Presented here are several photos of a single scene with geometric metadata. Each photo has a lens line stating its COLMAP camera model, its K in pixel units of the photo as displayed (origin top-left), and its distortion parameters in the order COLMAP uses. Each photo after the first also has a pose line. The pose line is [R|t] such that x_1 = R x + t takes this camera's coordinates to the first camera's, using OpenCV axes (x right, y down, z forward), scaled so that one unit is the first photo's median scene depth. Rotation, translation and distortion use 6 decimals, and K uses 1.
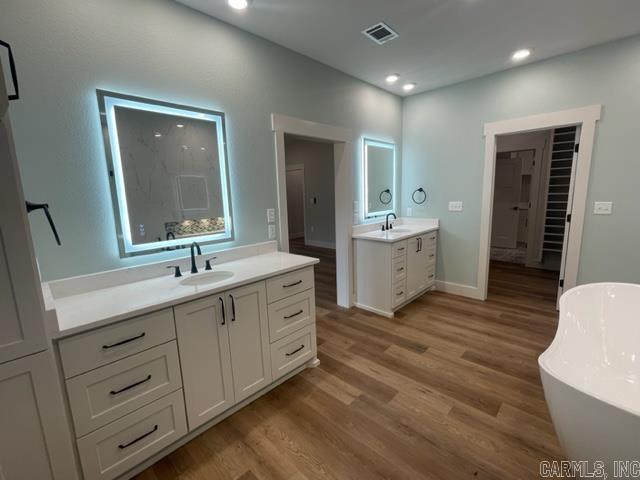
lens RADIAL K [[283.7, 0, 319.3], [0, 283.7, 241.0], [0, 0, 1]] dist [0.002272, 0.000524]
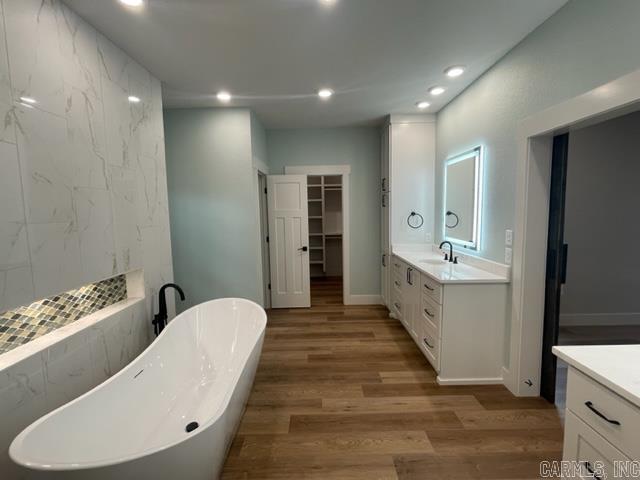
lens RADIAL K [[283.7, 0, 320.1], [0, 283.7, 236.8], [0, 0, 1]] dist [0.002272, 0.000524]
pose [[-0.711531, 0.112980, -0.693512, 1.126283], [-0.077987, 0.968192, 0.237742, -0.331469], [0.698313, 0.223246, -0.680088, 1.529626]]
